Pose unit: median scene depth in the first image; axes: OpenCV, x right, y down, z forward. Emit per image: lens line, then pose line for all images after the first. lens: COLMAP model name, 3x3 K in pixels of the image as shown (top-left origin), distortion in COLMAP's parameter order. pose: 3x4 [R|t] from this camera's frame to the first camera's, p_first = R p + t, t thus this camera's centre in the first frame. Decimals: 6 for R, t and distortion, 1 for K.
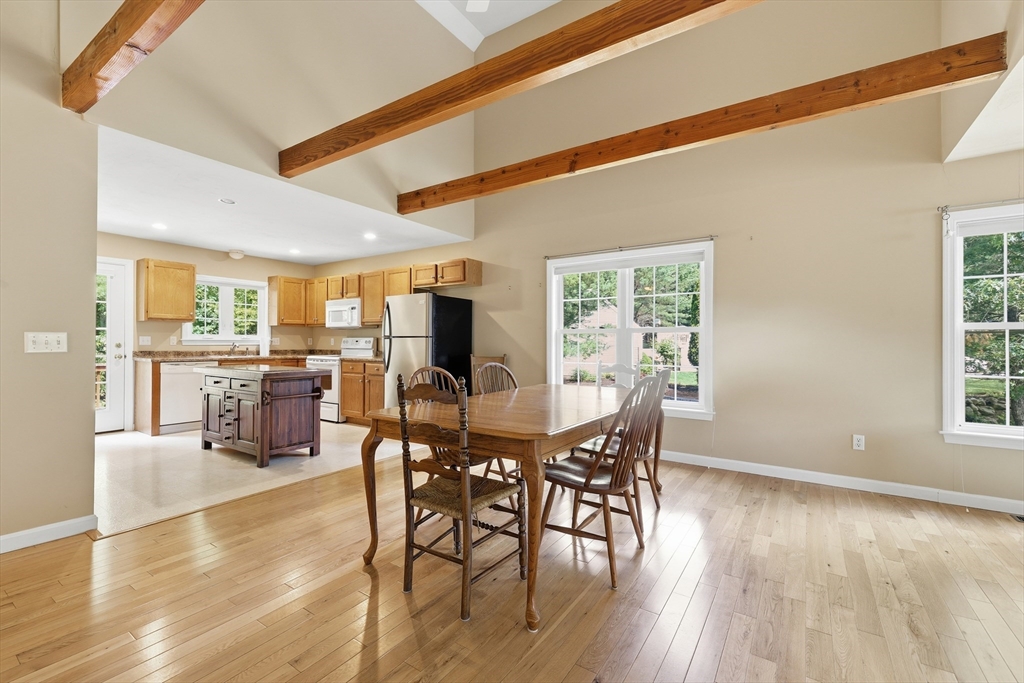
lens RADIAL K [[437.4, 0, 512.0], [0, 437.4, 341.5], [0, 0, 1]] dist [0.019409, -0.000260]
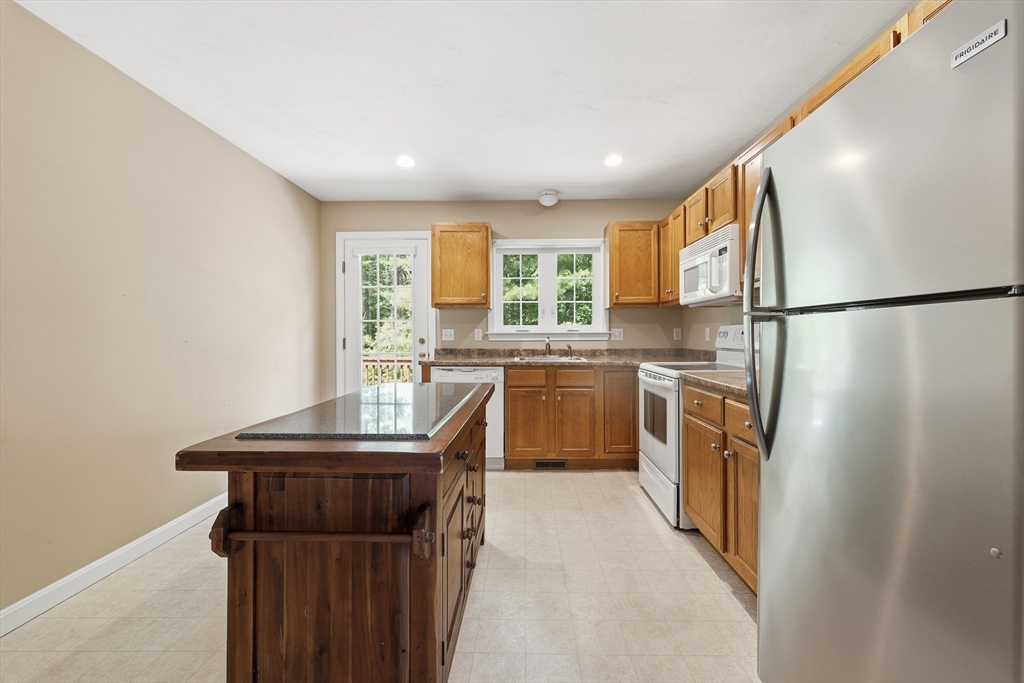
lens RADIAL K [[426.0, 0, 519.6], [0, 426.0, 335.5], [0, 0, 1]] dist [0.001505, 0.000116]
pose [[0.548476, -0.006964, -0.836137, -0.145472], [0.007383, 0.999967, -0.003485, 0.002472], [0.836133, -0.004261, 0.548510, 0.674702]]
